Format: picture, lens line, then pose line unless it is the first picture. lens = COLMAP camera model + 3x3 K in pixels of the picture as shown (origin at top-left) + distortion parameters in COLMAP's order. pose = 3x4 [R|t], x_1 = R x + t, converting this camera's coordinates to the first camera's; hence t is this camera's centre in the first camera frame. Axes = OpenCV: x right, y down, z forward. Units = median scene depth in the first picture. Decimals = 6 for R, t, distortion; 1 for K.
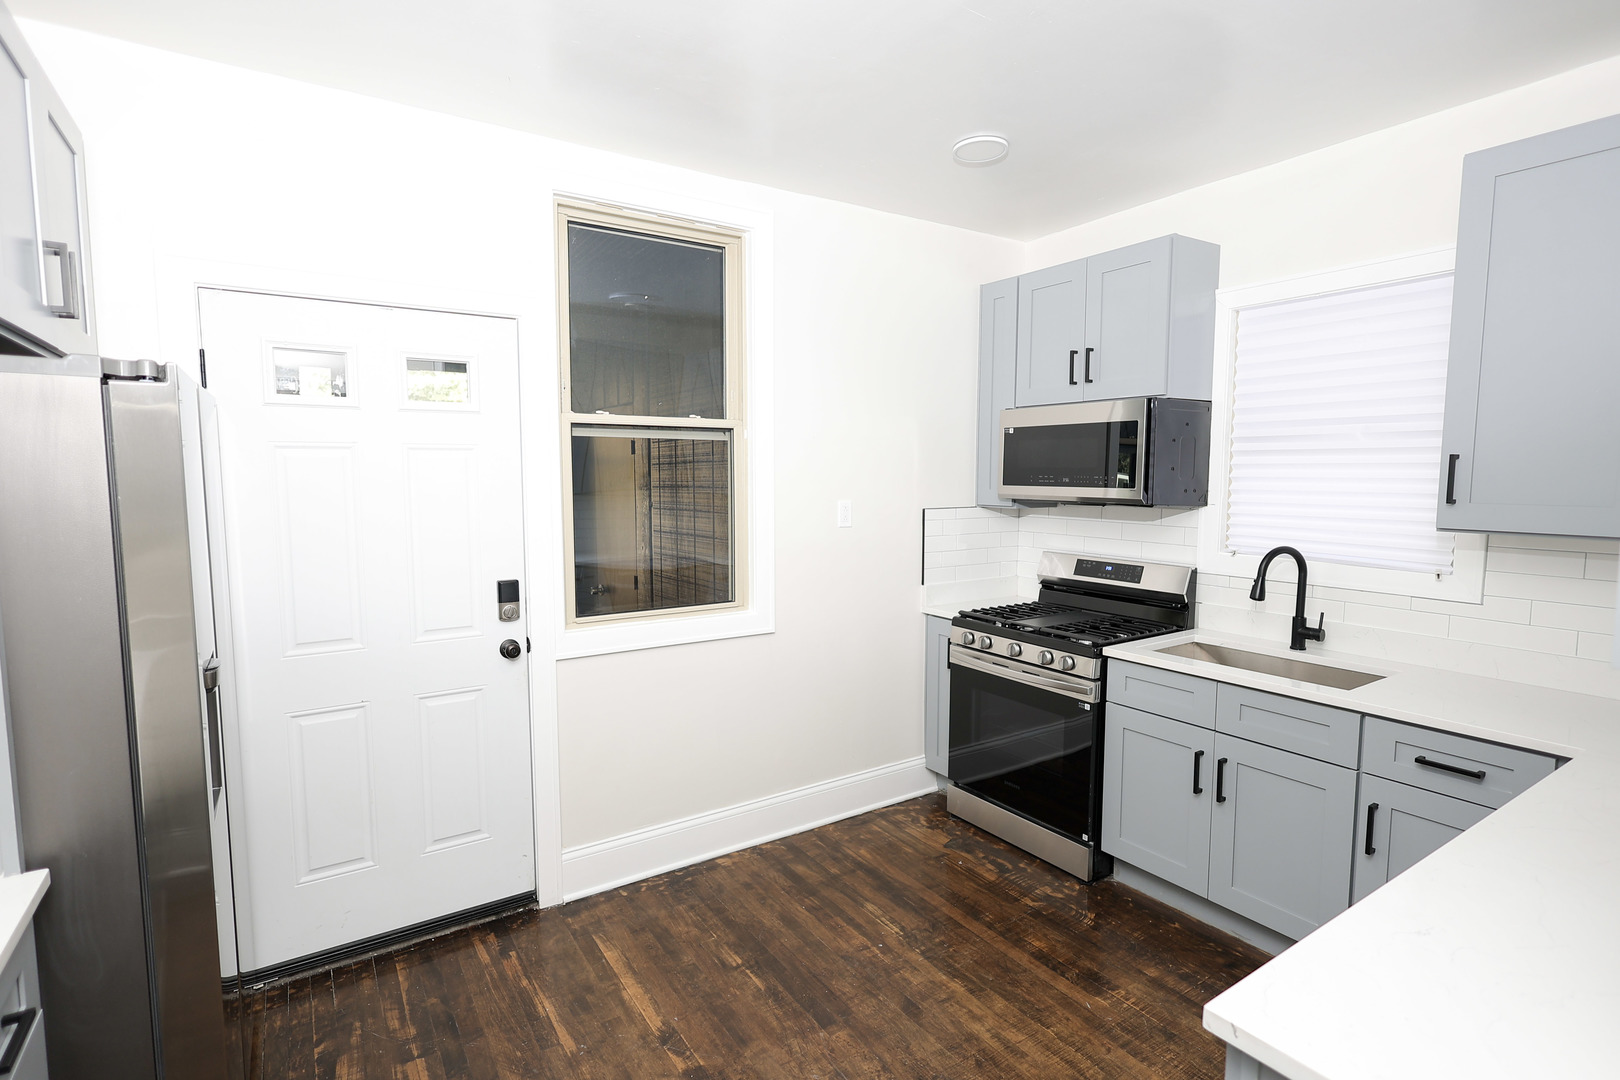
lens RADIAL K [[794.0, 0, 808.7], [0, 794.0, 540.2], [0, 0, 1]] dist [-0.002133, -0.000035]
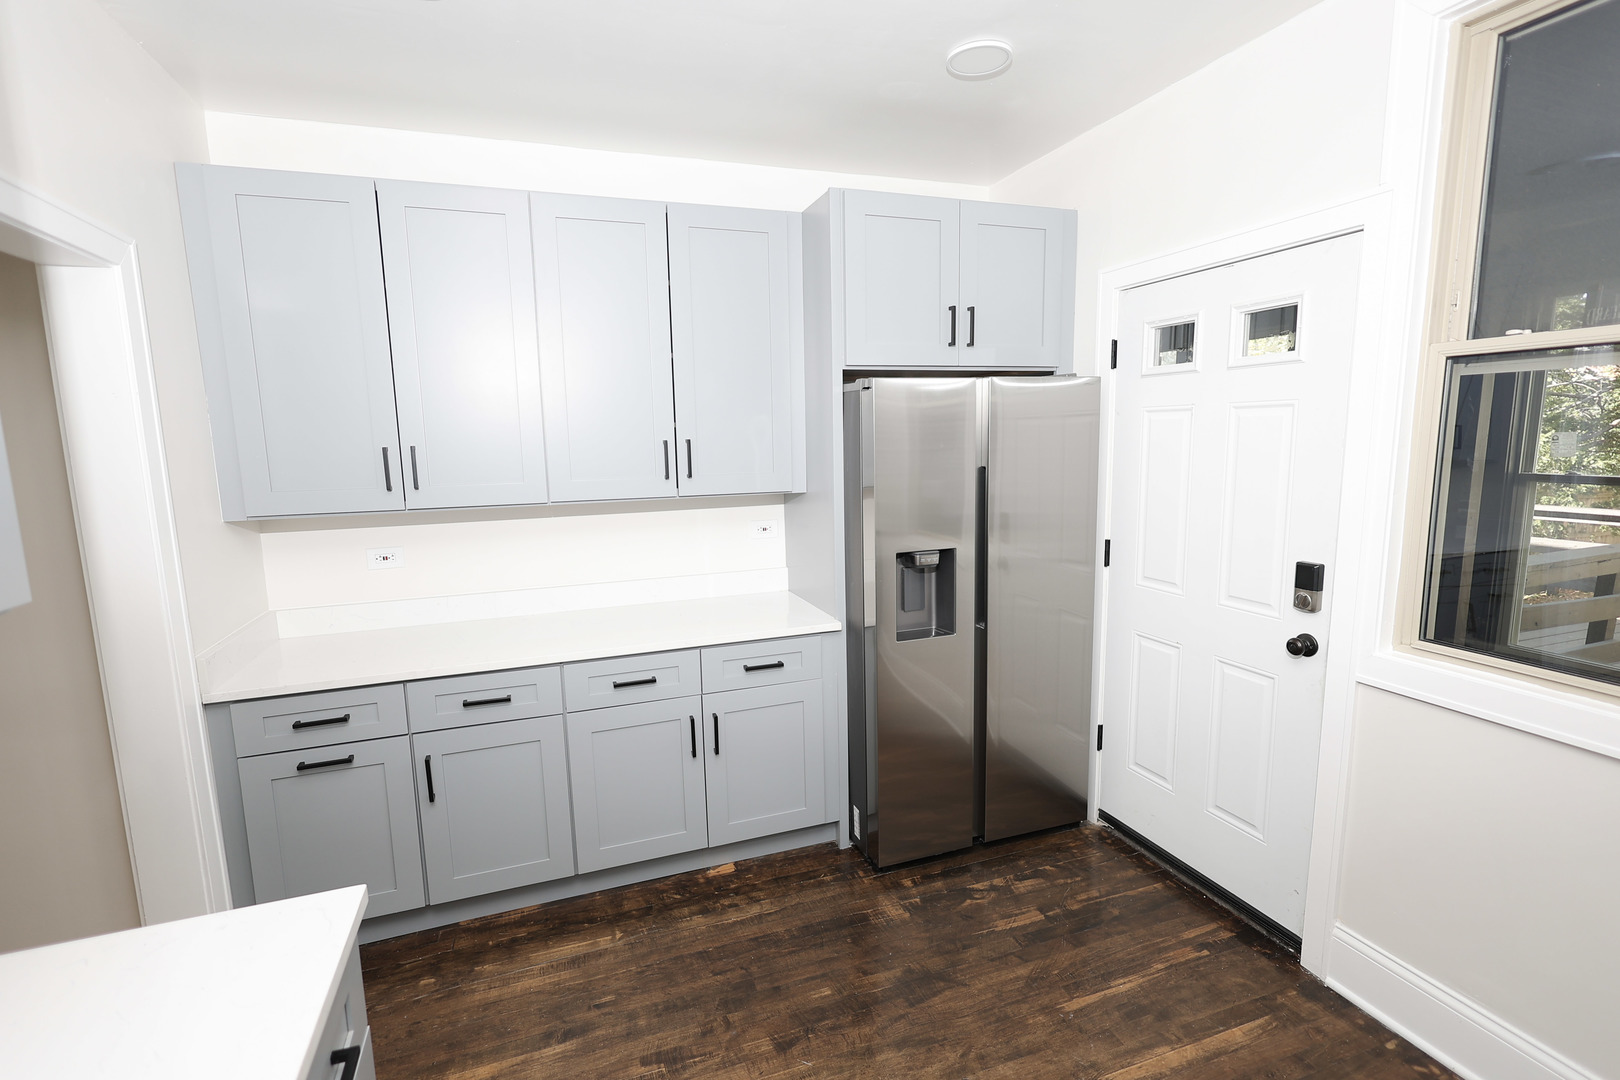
lens RADIAL K [[750.7, 0, 802.6], [0, 750.7, 542.5], [0, 0, 1]] dist [0.005794, 0.001511]
pose [[-0.234365, 0.150090, -0.960493, 0.531699], [-0.062937, 0.983595, 0.169057, -0.075304], [0.970109, 0.100072, -0.221074, 0.708802]]
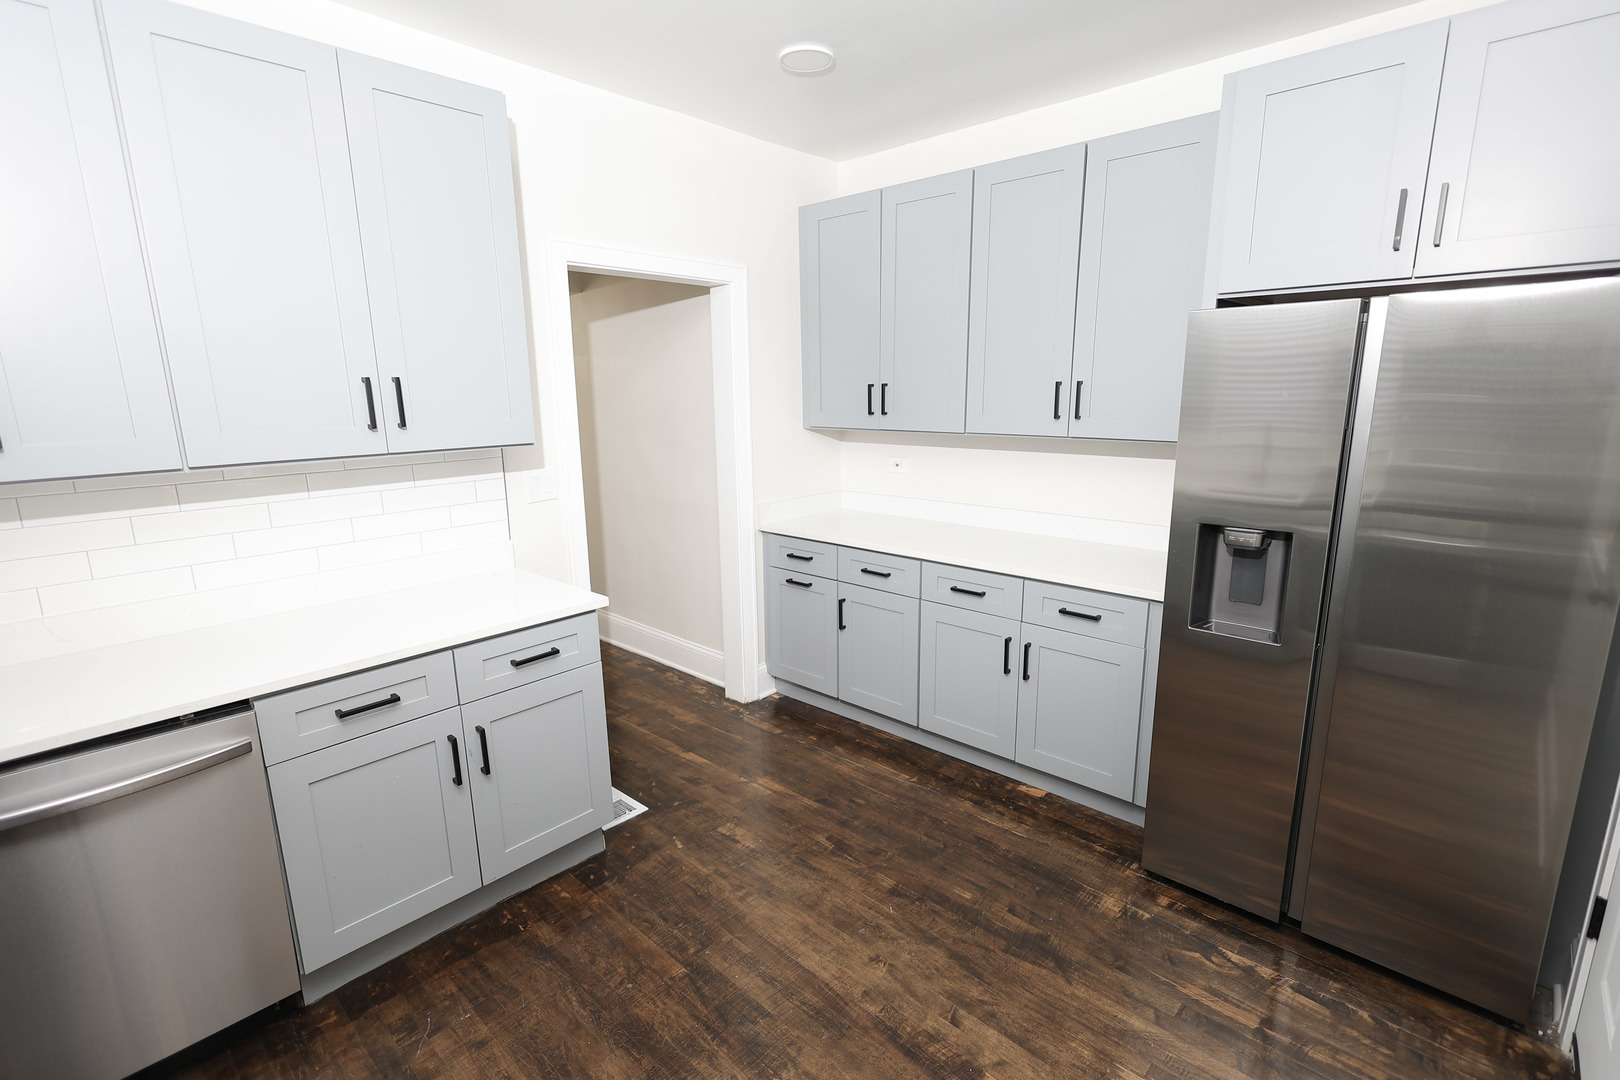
lens RADIAL K [[750.7, 0, 801.2], [0, 750.7, 540.0], [0, 0, 1]] dist [0.005794, 0.001511]
pose [[-0.970849, 0.069971, -0.229249, 0.166914], [-0.000046, 0.956388, 0.292101, -0.127147], [0.239690, 0.283596, -0.928505, 1.287965]]
